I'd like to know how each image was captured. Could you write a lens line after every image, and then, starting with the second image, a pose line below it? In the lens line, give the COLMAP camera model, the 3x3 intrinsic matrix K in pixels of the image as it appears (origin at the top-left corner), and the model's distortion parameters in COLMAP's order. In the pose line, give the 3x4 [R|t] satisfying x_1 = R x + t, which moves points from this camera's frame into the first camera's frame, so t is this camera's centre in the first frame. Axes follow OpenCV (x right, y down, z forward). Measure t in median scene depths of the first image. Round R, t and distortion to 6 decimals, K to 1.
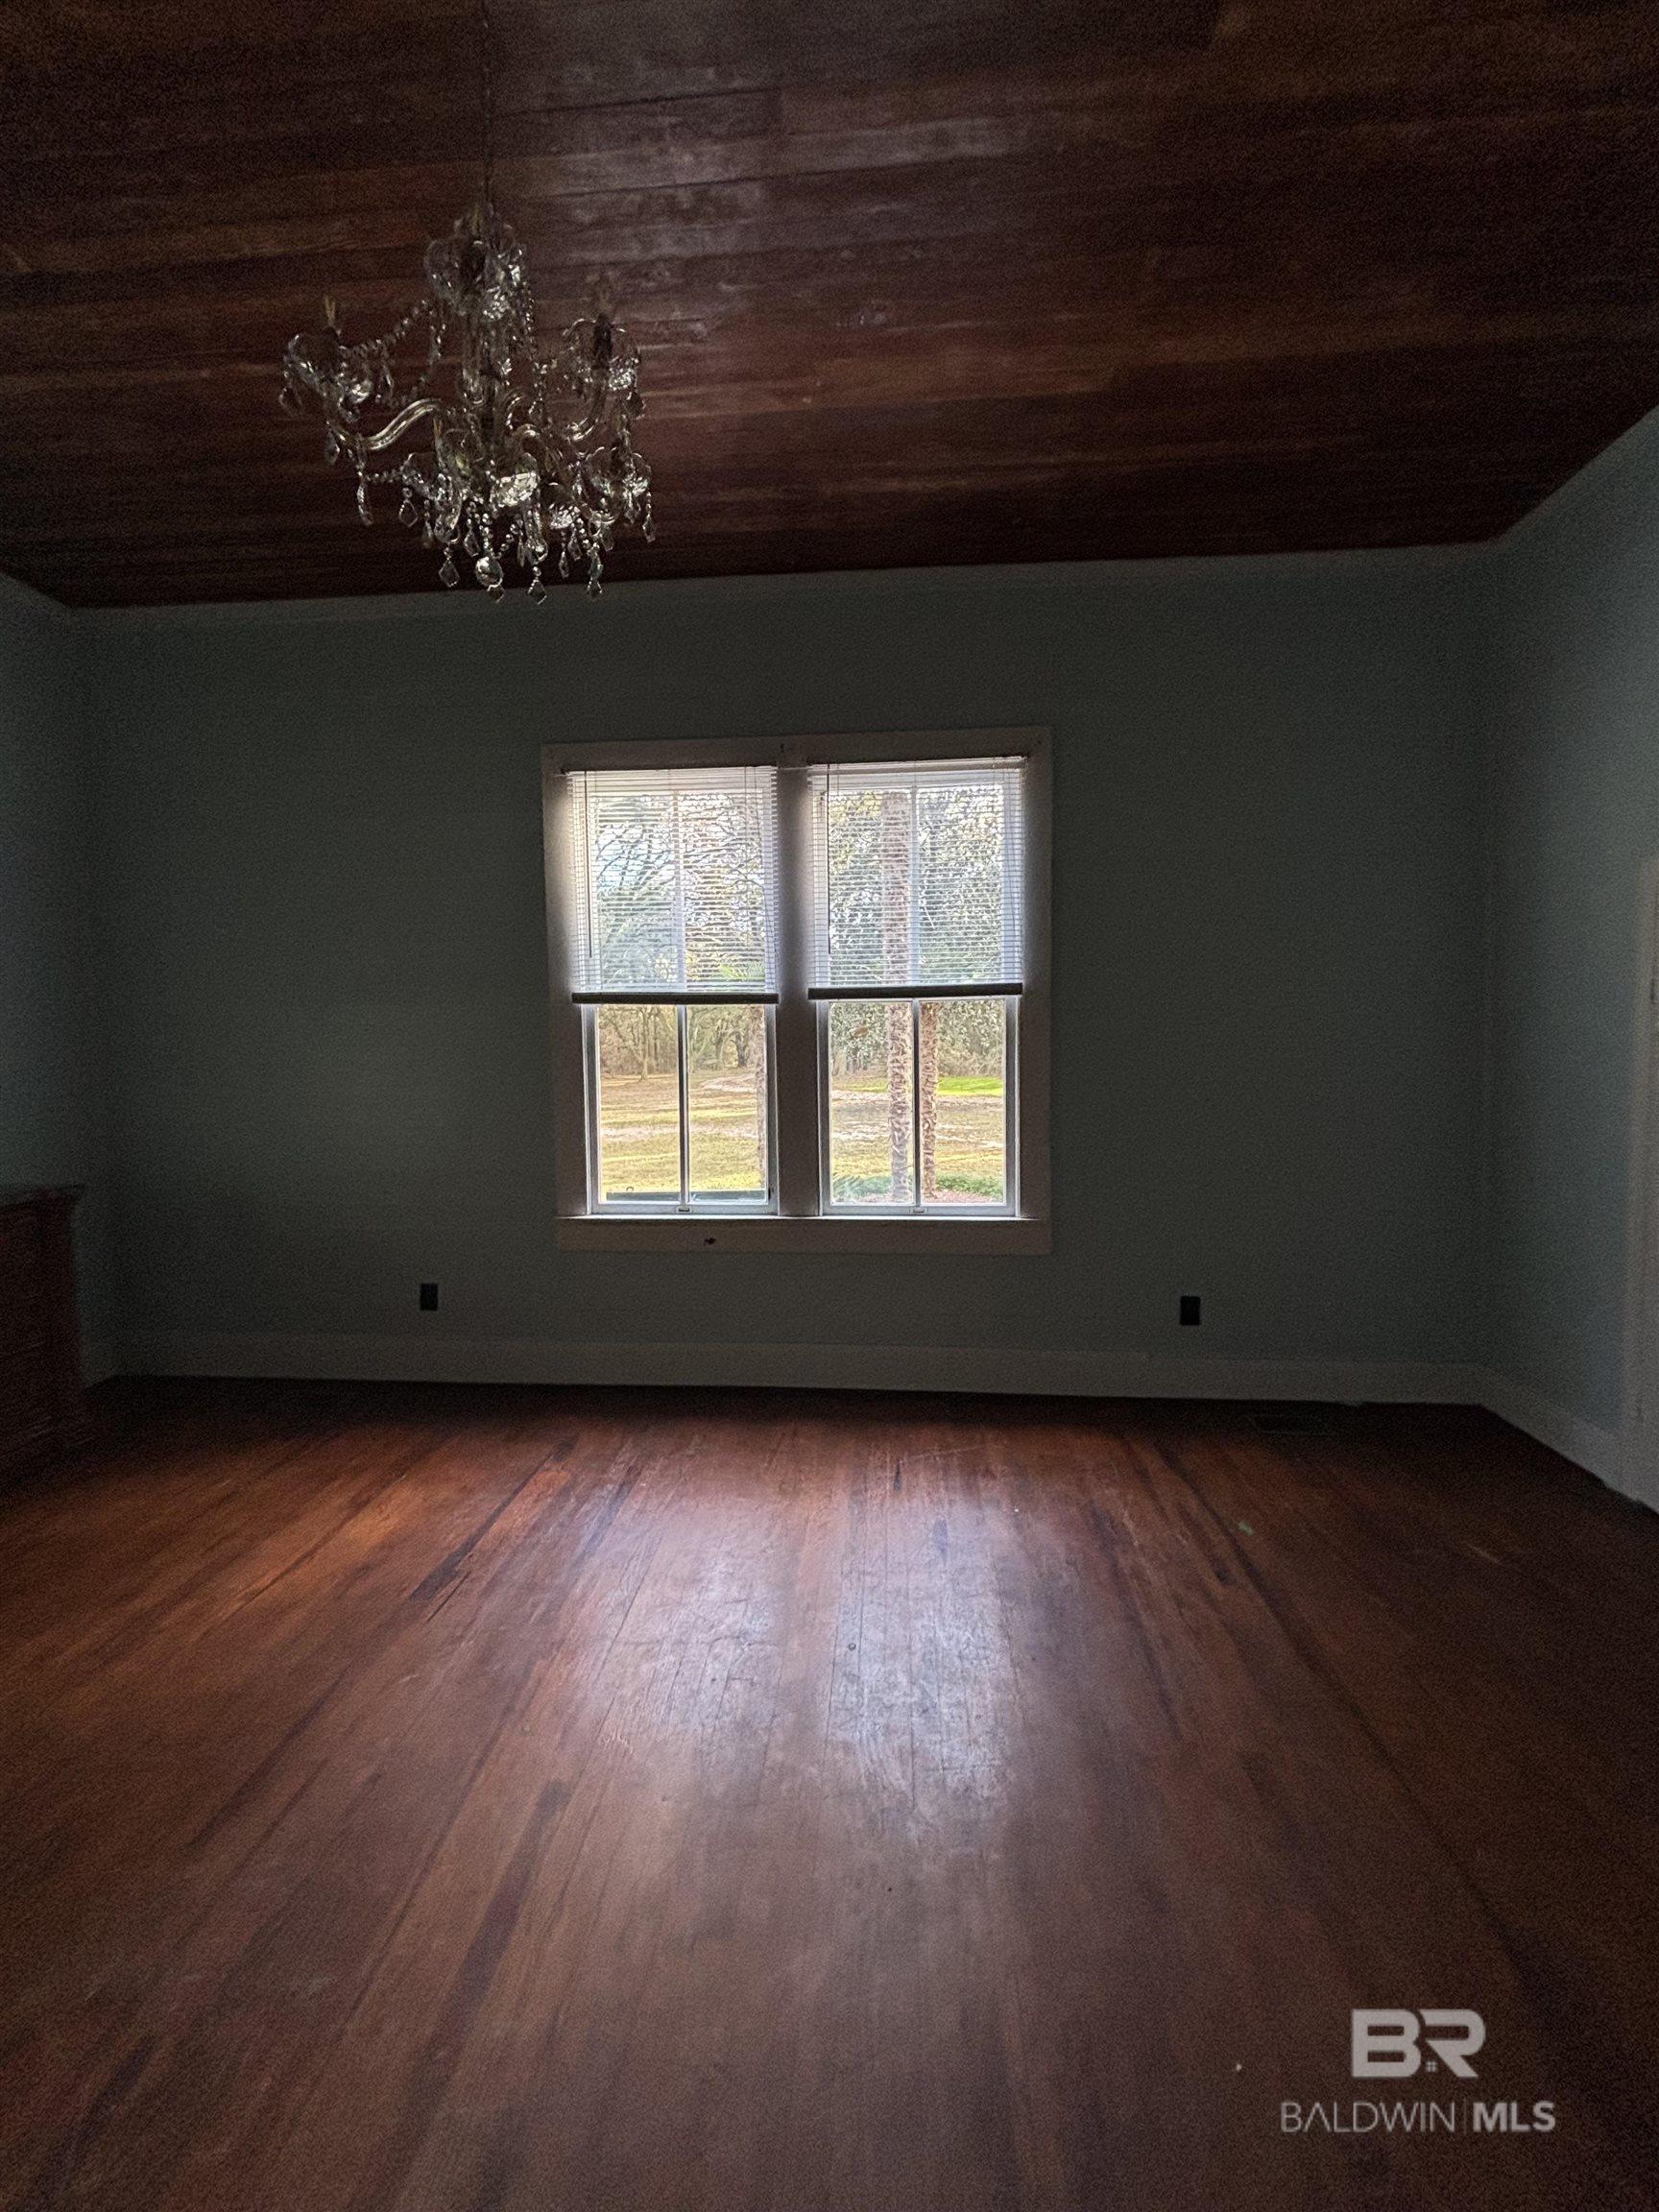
lens RADIAL K [[891.6, 0, 829.5], [0, 891.6, 1099.3], [0, 0, 1]] dist [0.003736, -0.000329]
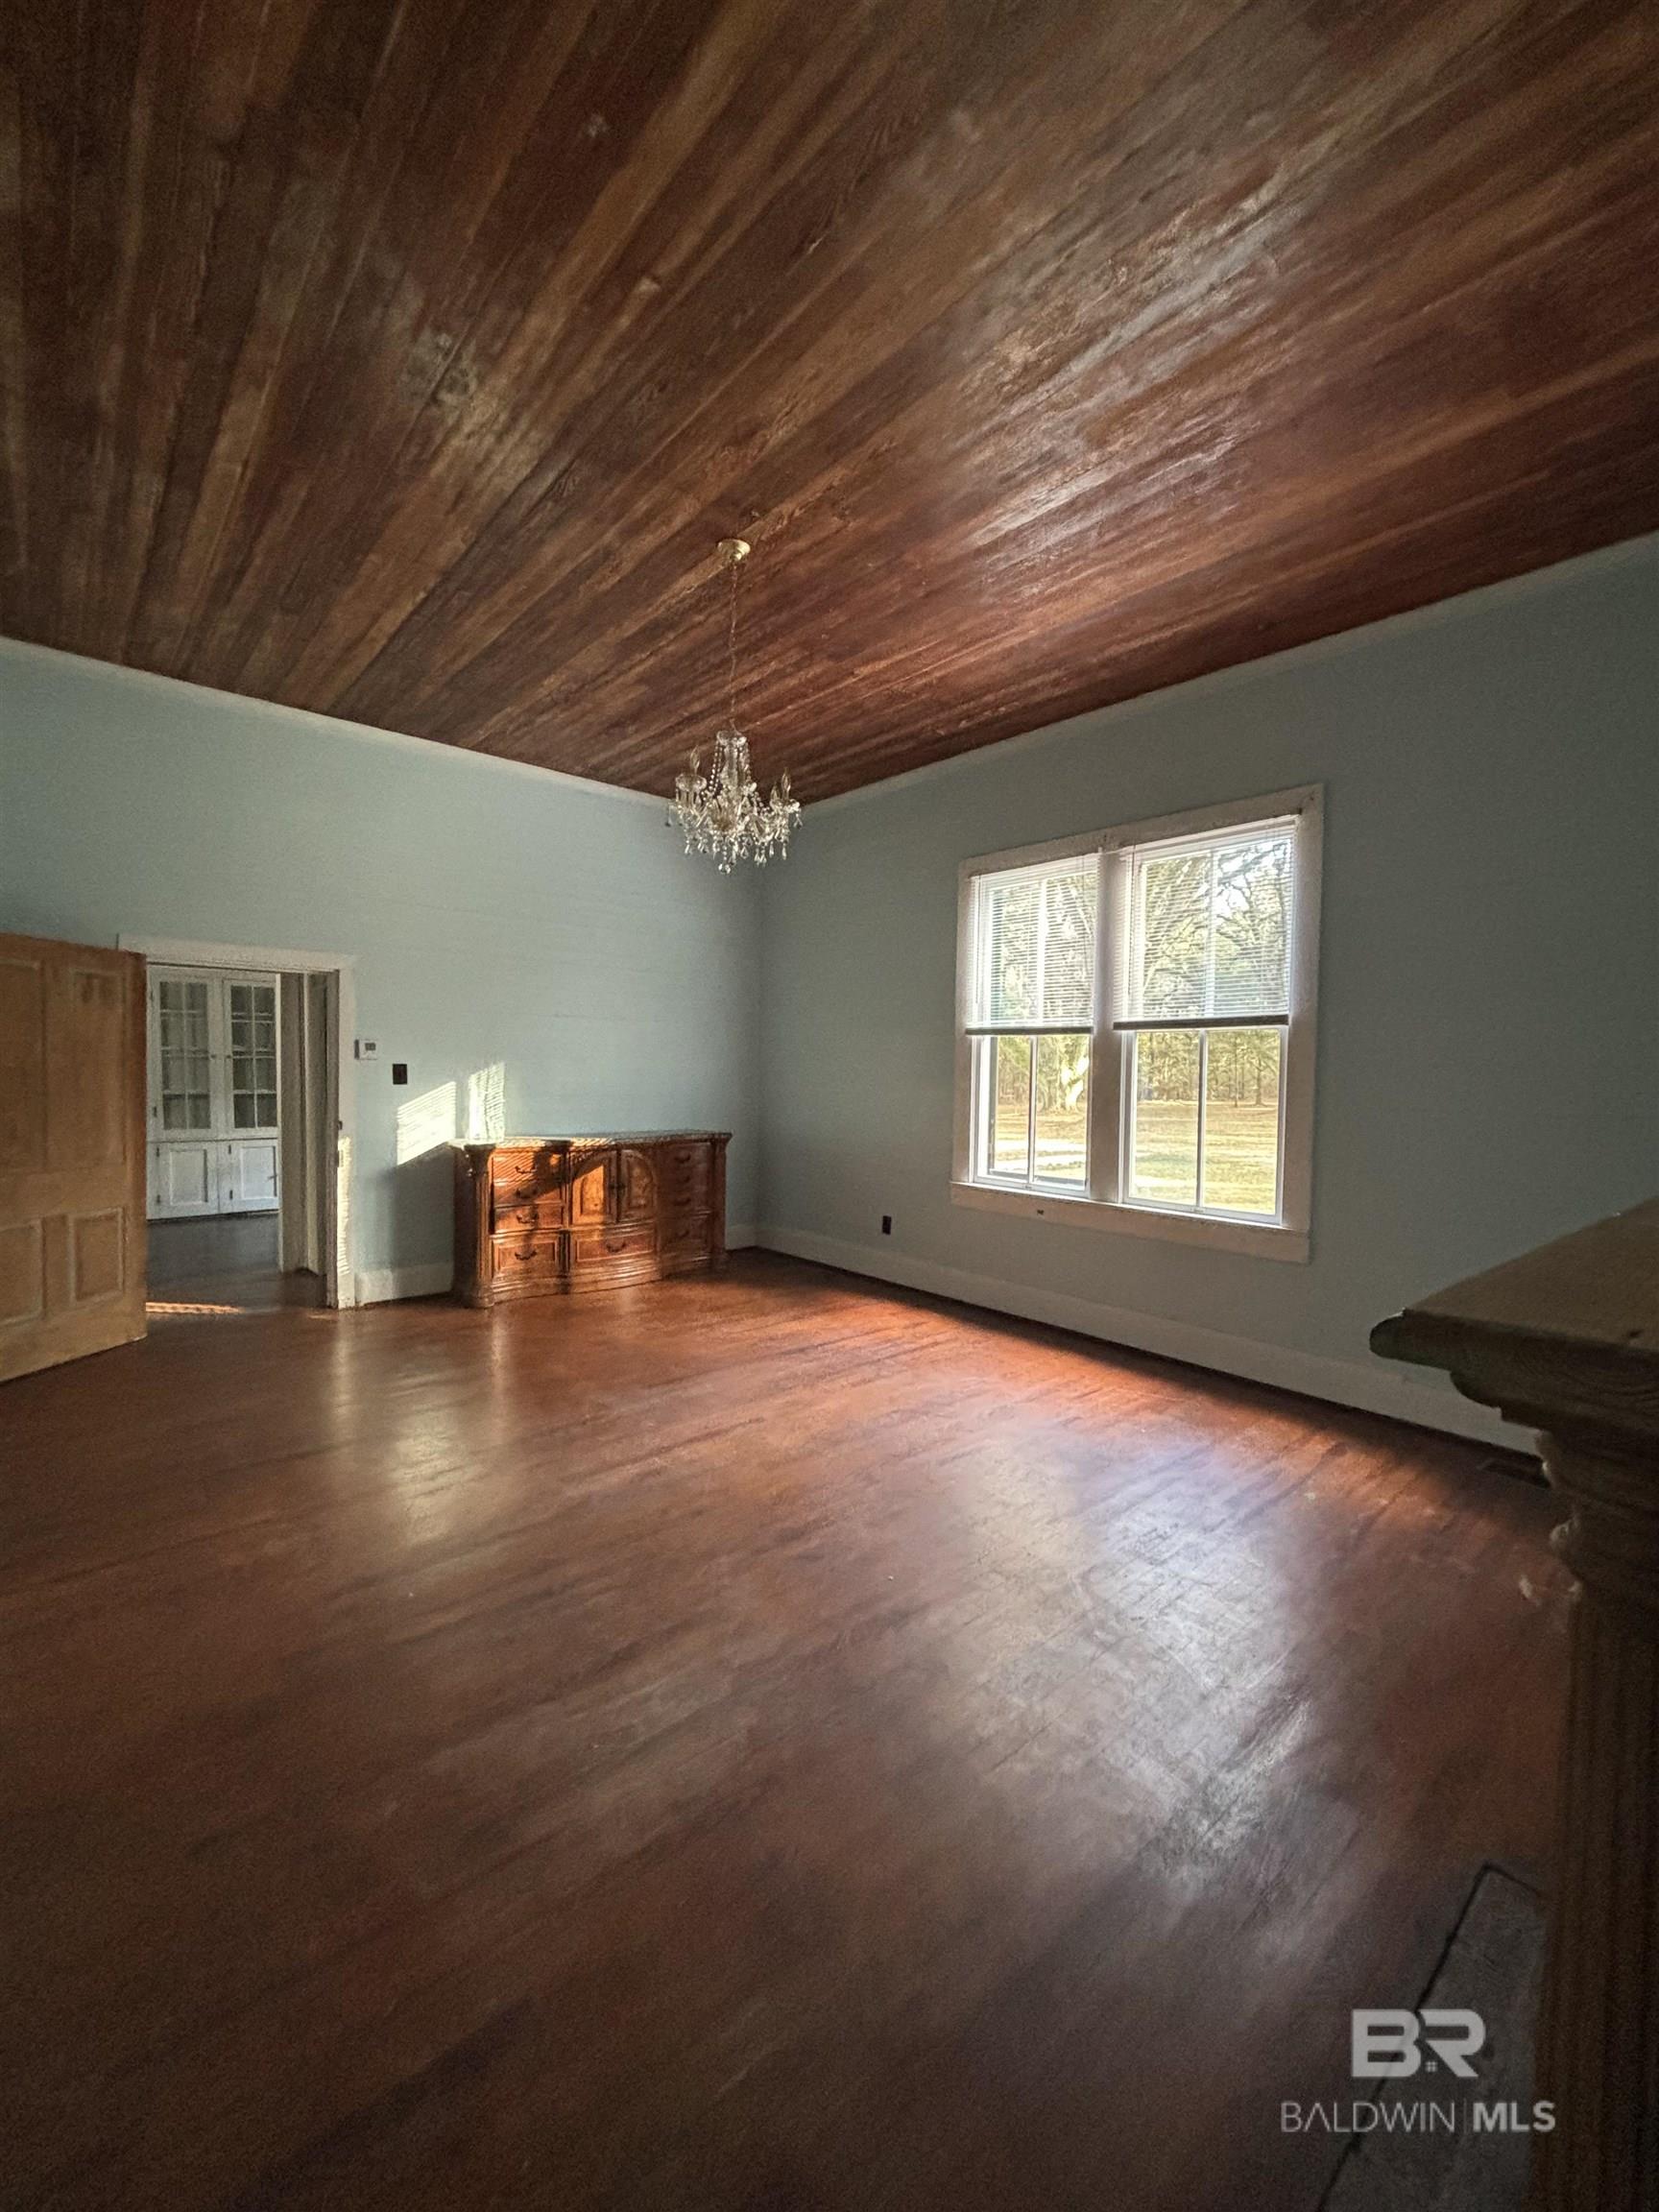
lens RADIAL K [[902.8, 0, 831.5], [0, 902.8, 1104.7], [0, 0, 1]] dist [-0.007331, 0.002414]
pose [[0.711808, 0.050061, -0.700588, 0.601228], [-0.065113, 0.997865, 0.005147, 0.012738], [0.699349, 0.041954, 0.713548, -0.197760]]
